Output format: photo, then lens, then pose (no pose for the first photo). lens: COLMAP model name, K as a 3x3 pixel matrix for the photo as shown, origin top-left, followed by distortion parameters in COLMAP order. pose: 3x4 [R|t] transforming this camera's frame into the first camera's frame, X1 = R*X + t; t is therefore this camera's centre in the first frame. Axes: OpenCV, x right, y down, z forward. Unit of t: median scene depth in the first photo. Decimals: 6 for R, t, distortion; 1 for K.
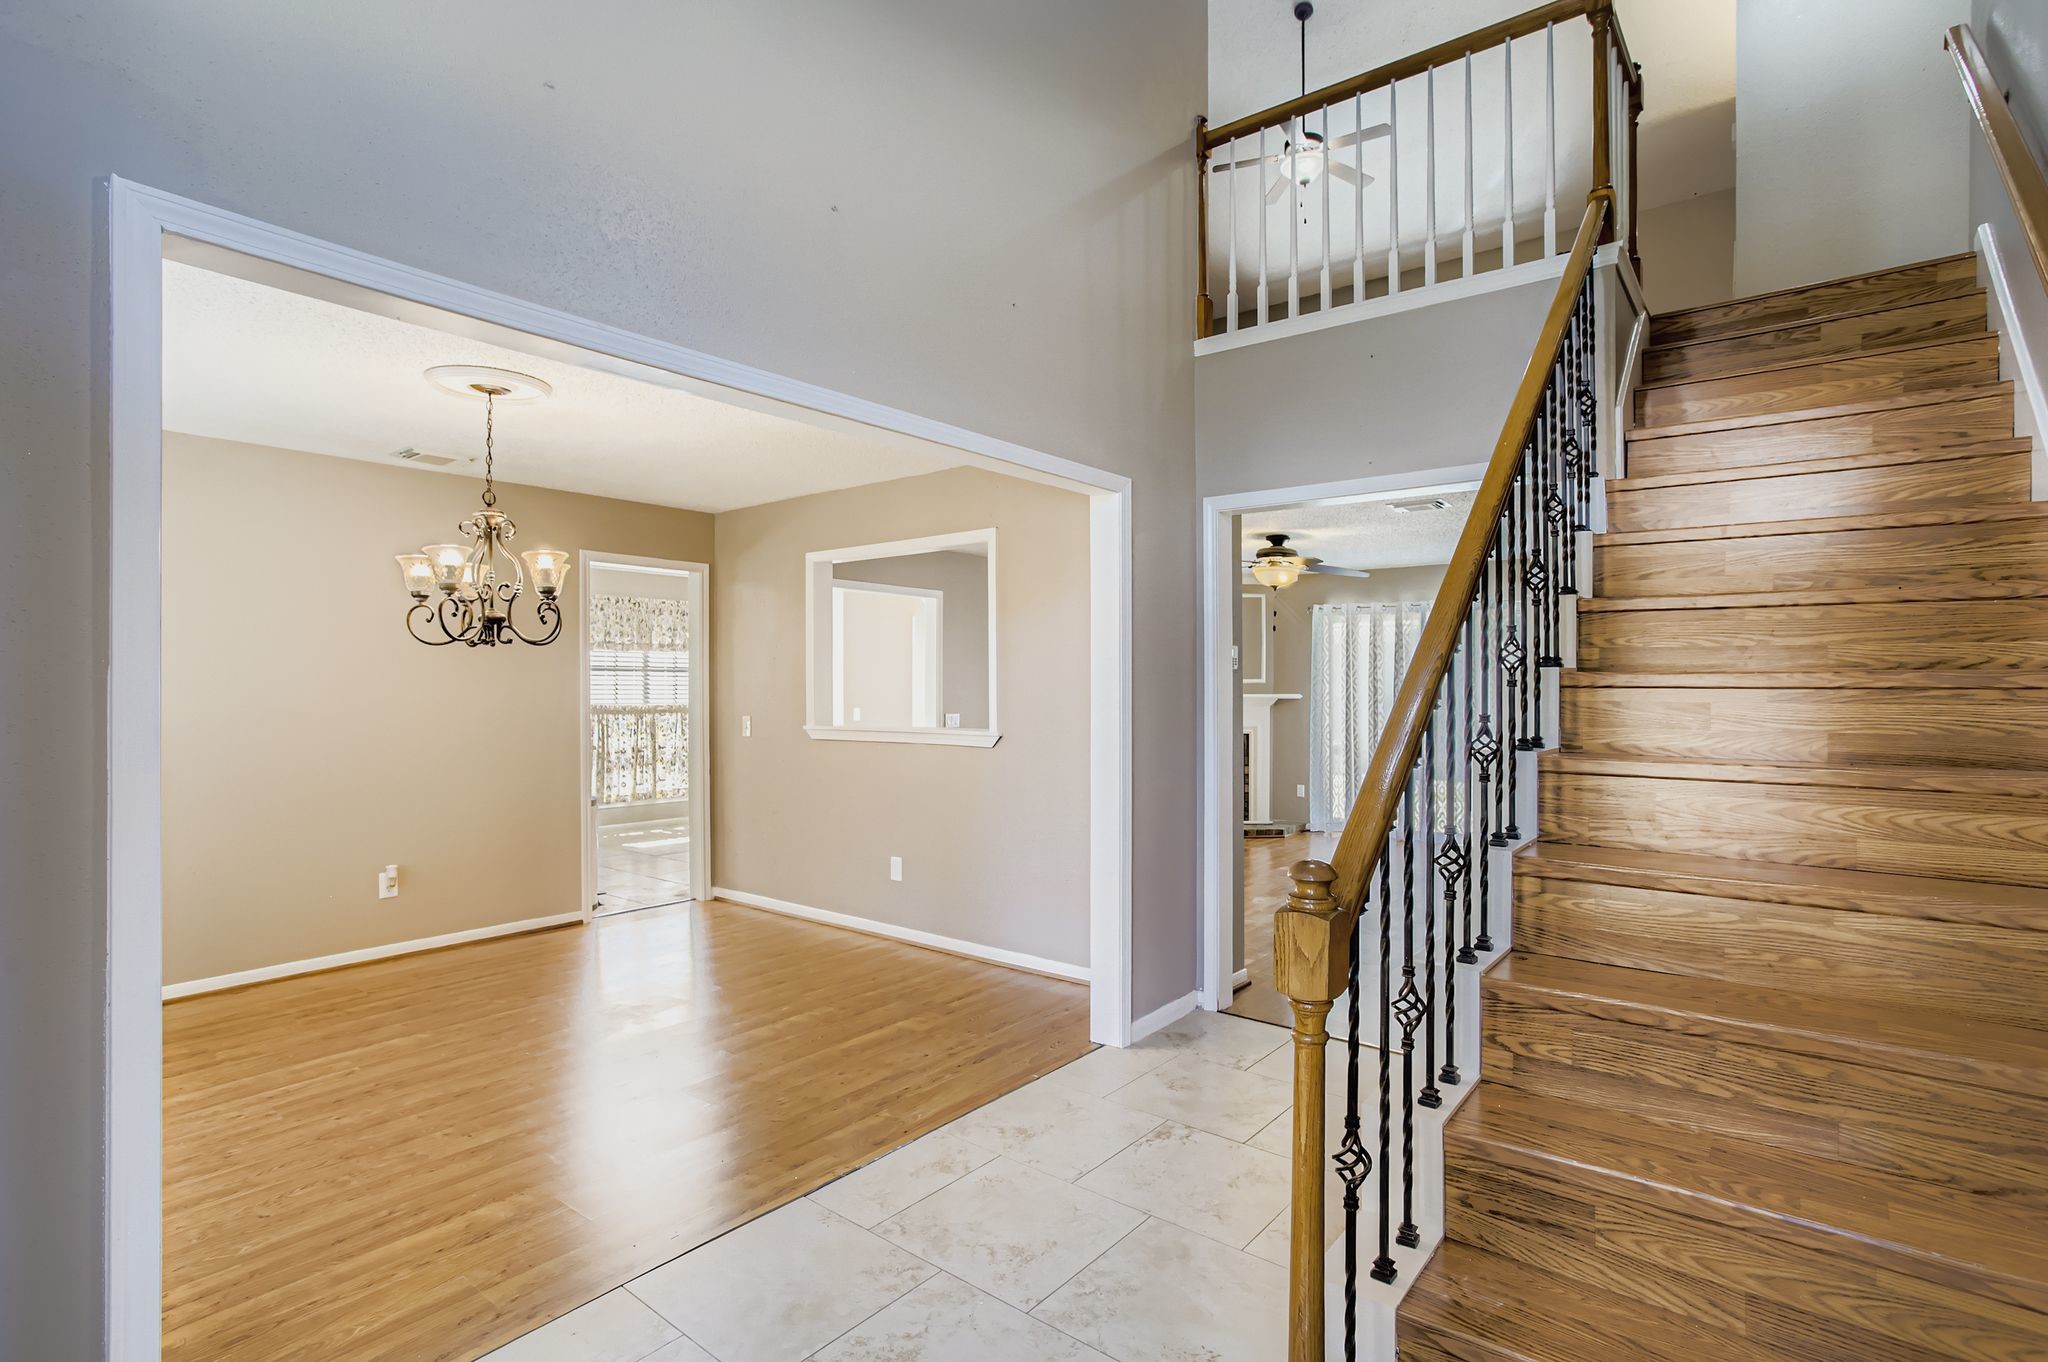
lens RADIAL K [[988.6, 0, 1021.0], [0, 988.6, 681.3], [0, 0, 1]] dist [-0.024108, 0.010794]
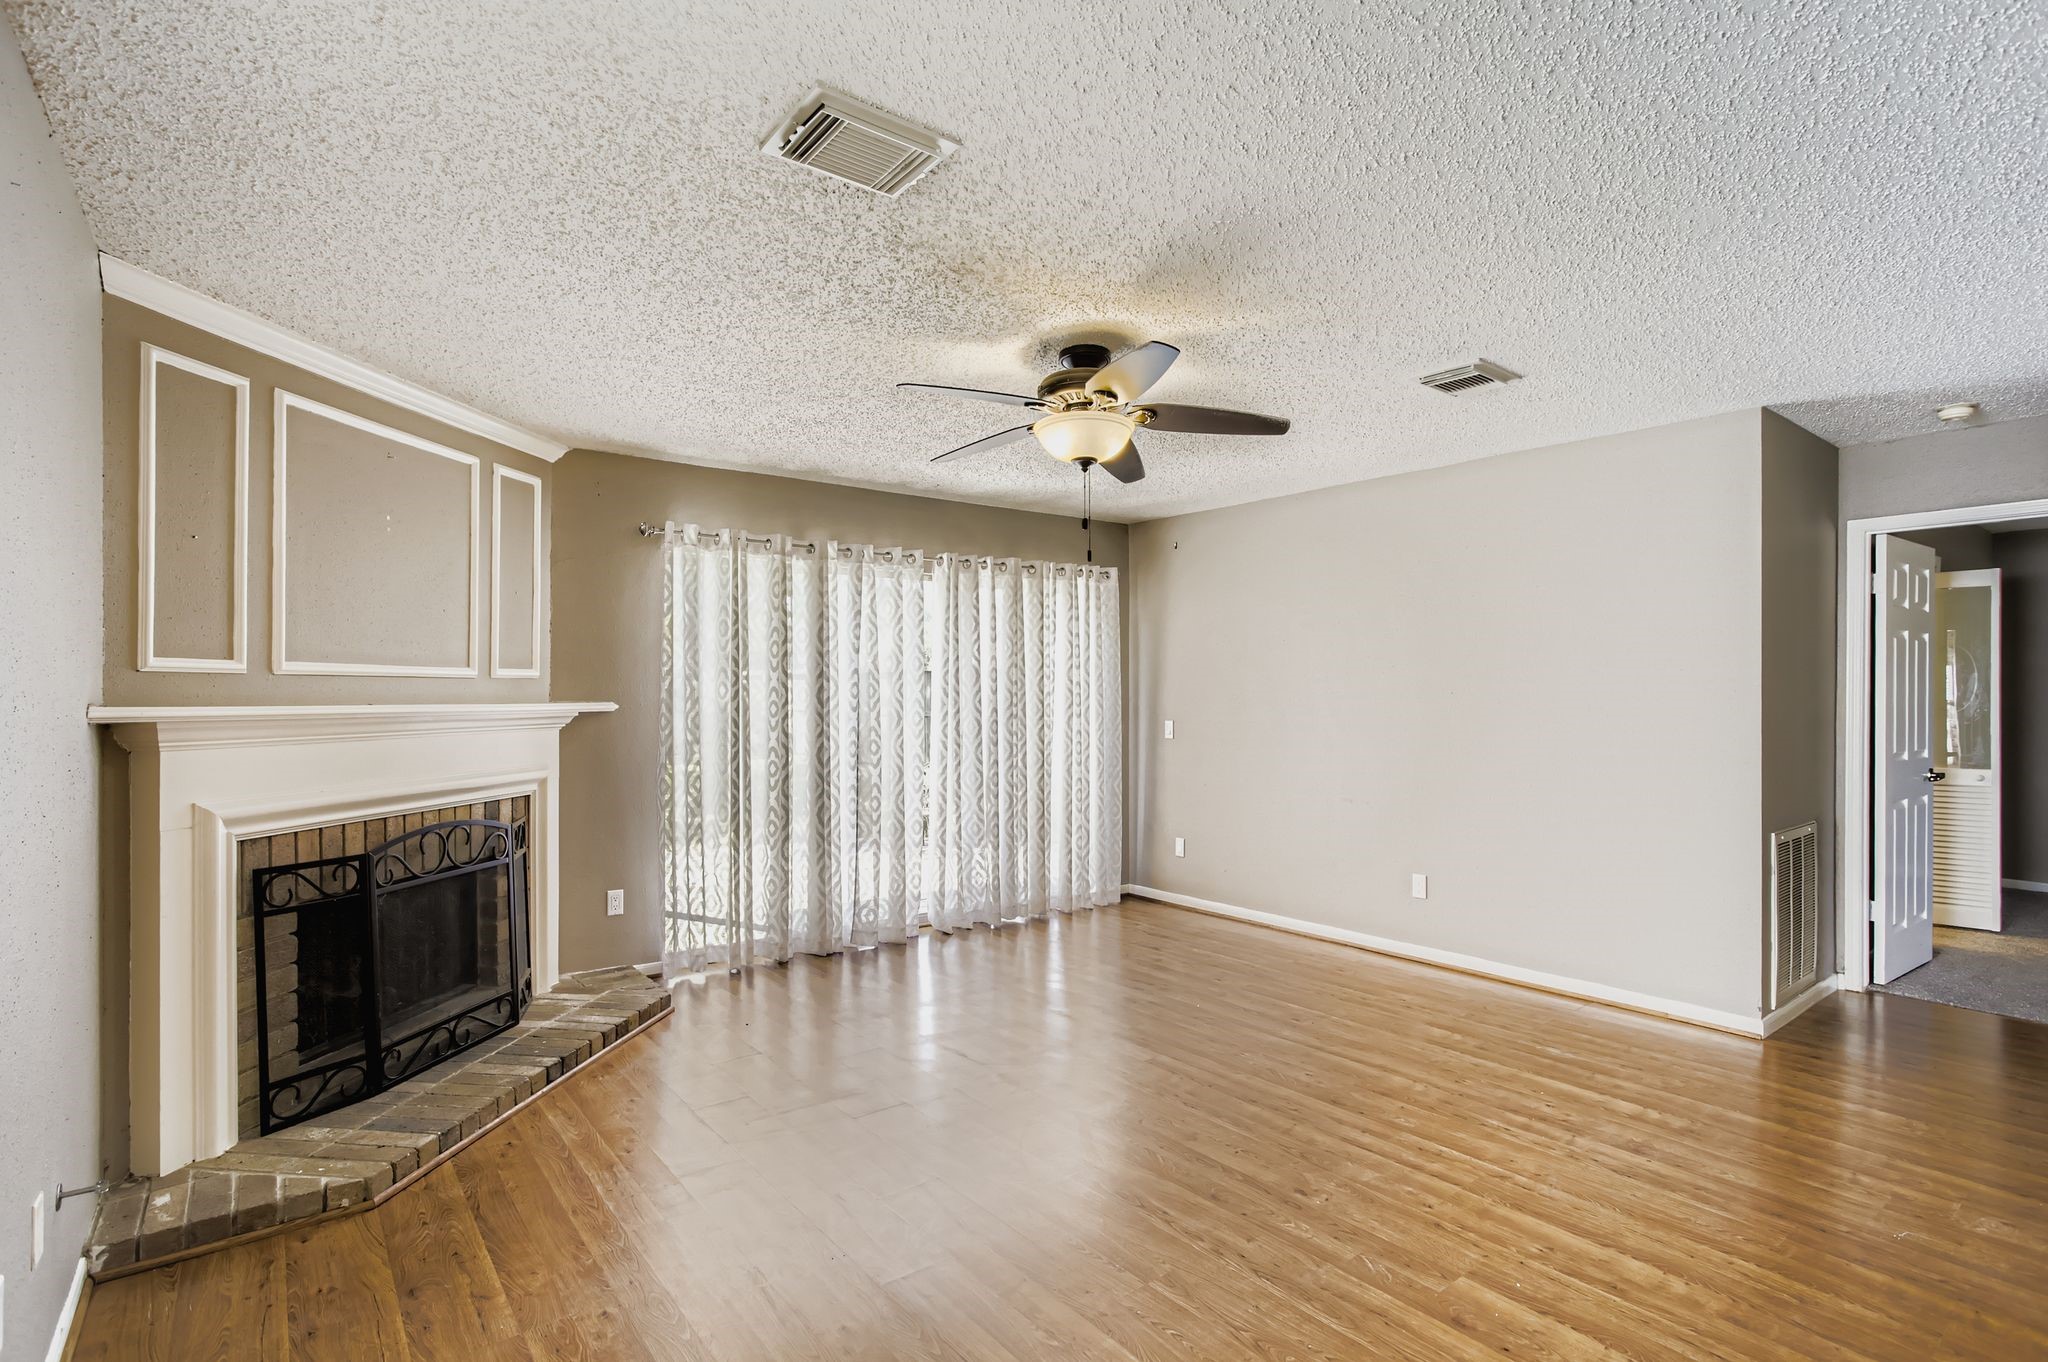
lens RADIAL K [[988.6, 0, 1028.1], [0, 988.6, 693.4], [0, 0, 1]] dist [-0.024108, 0.010794]
pose [[0.227838, -0.001216, 0.973698, -0.304448], [-0.007936, 0.999964, 0.003106, 0.012132], [-0.973667, -0.008435, 0.227820, 1.524911]]
